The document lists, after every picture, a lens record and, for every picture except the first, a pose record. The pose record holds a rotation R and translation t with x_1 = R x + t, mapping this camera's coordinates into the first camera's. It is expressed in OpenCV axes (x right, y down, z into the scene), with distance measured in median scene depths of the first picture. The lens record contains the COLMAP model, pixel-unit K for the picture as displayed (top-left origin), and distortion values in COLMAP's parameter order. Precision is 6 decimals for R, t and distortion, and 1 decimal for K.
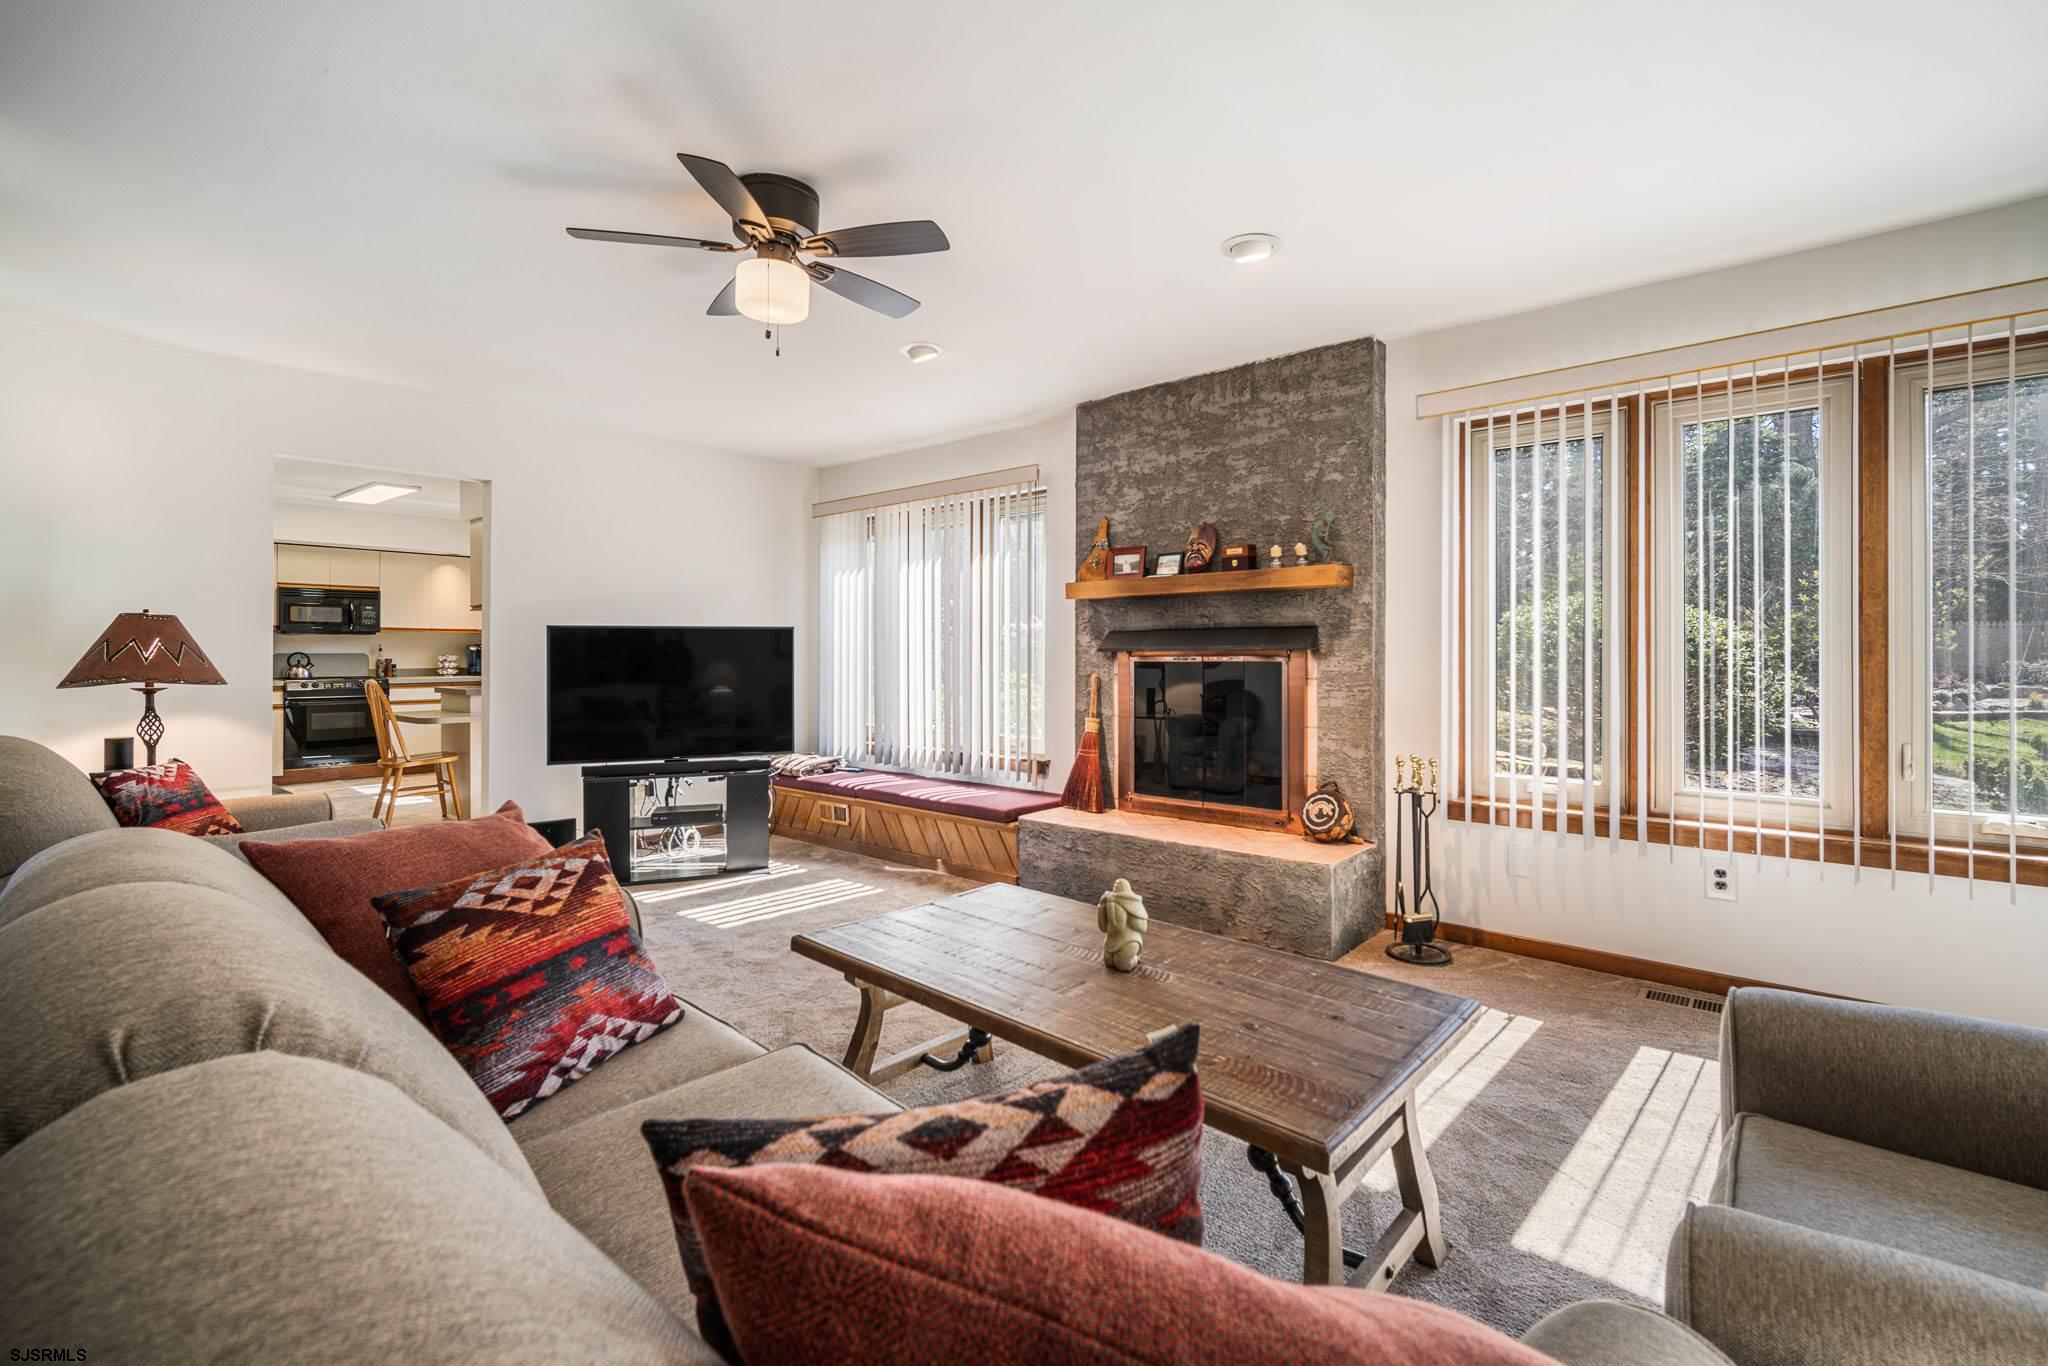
lens RADIAL K [[897.1, 0, 1025.2], [0, 897.1, 657.5], [0, 0, 1]] dist [0.000313, 0.000012]
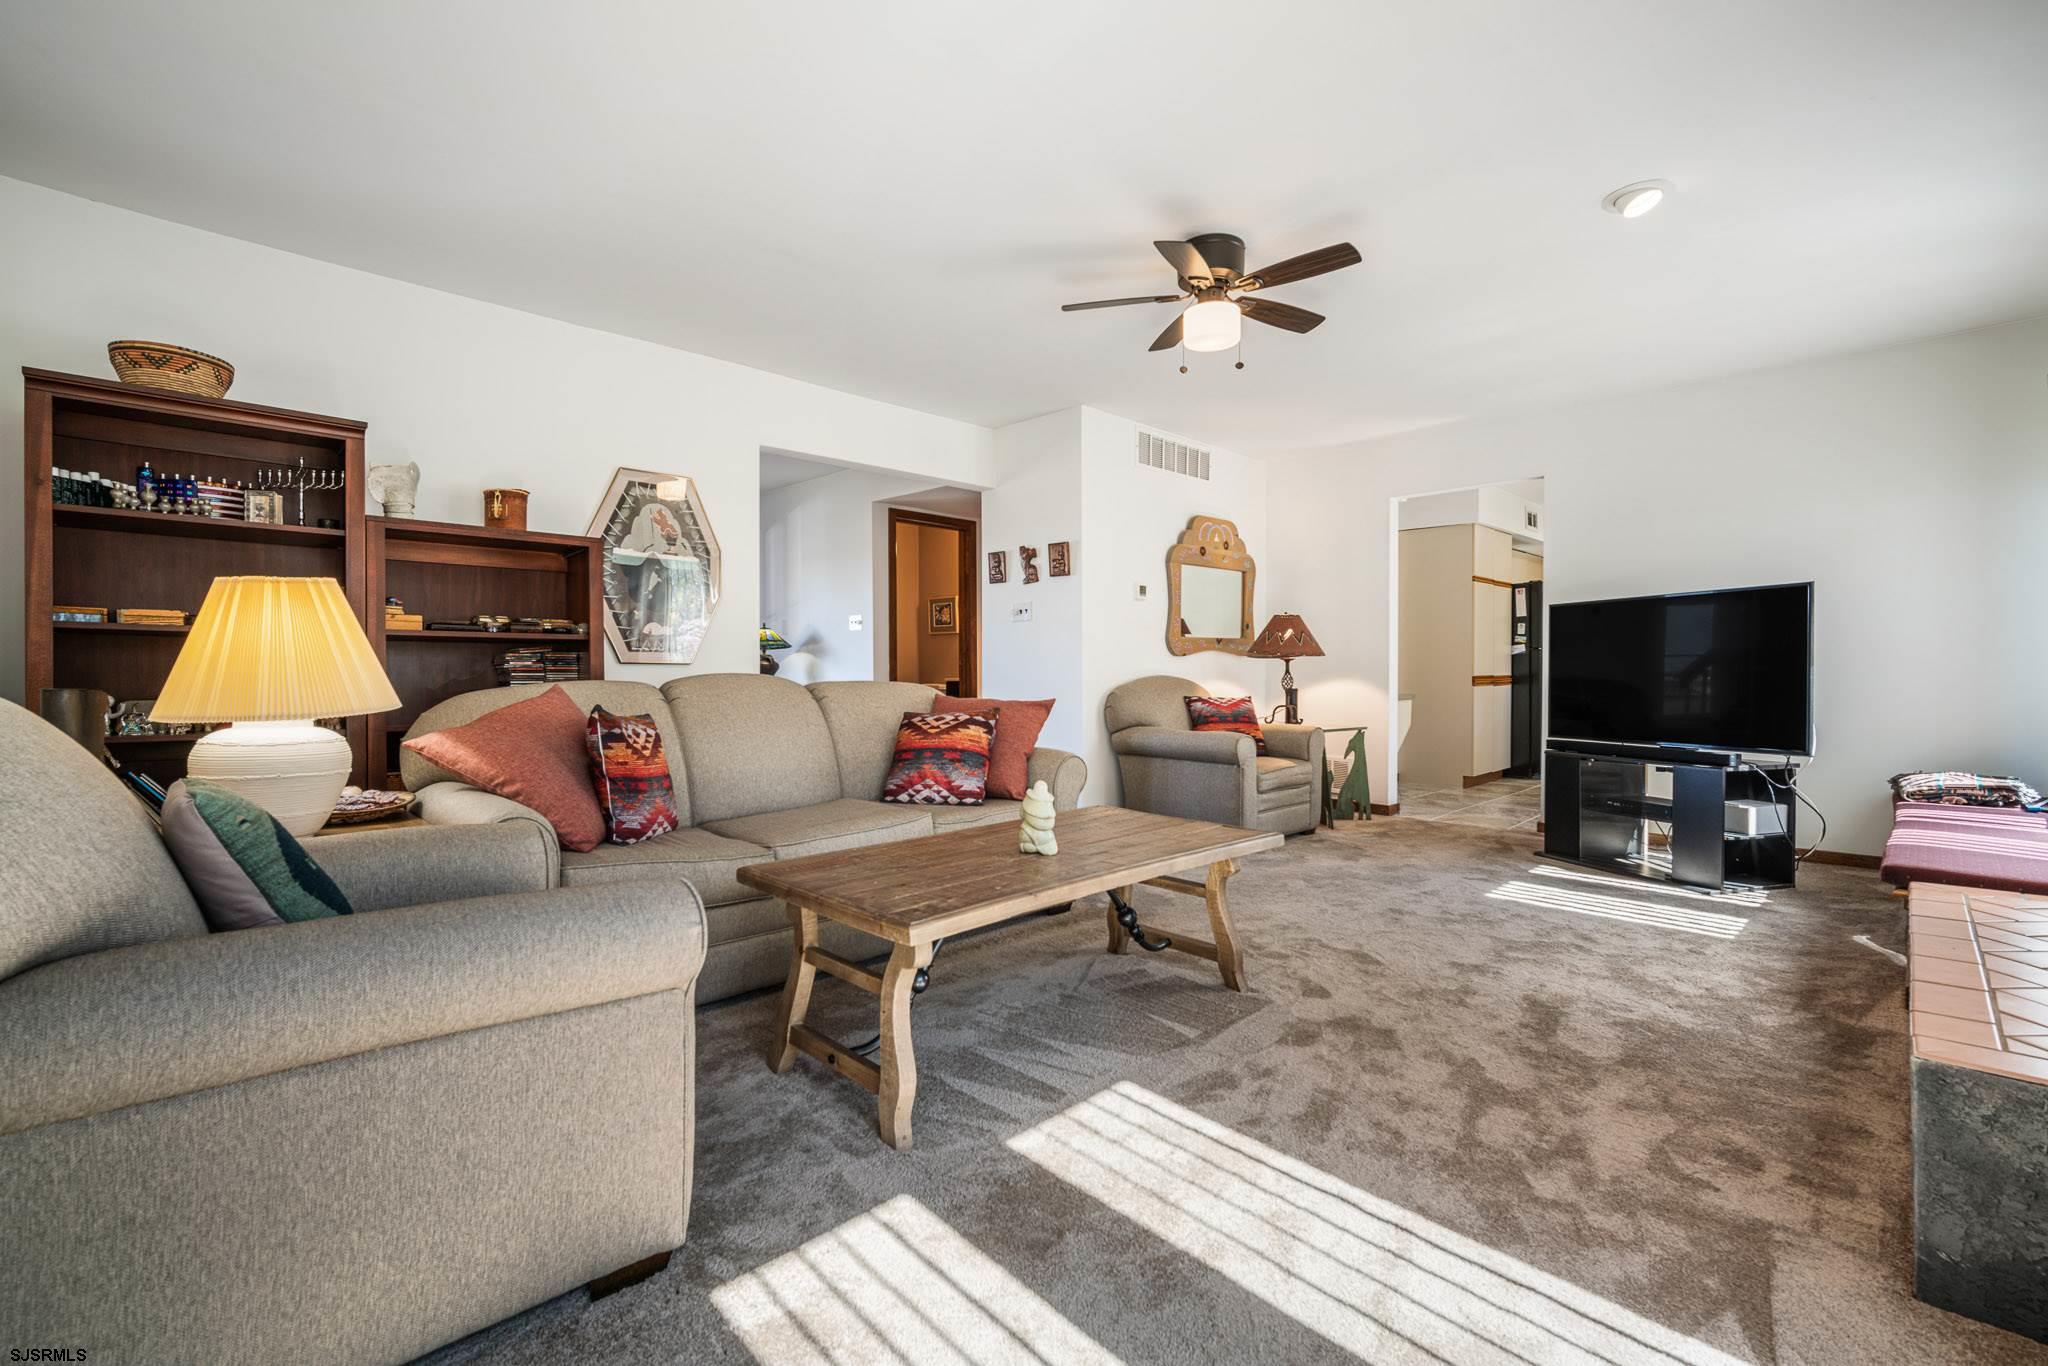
lens RADIAL K [[897.1, 0, 1025.2], [0, 897.1, 657.5], [0, 0, 1]] dist [0.000313, 0.000012]
pose [[-0.066258, -0.010877, -0.997743, 1.628215], [-0.001551, 0.999941, -0.010798, 0.115608], [0.997801, 0.000832, -0.066271, 1.315724]]
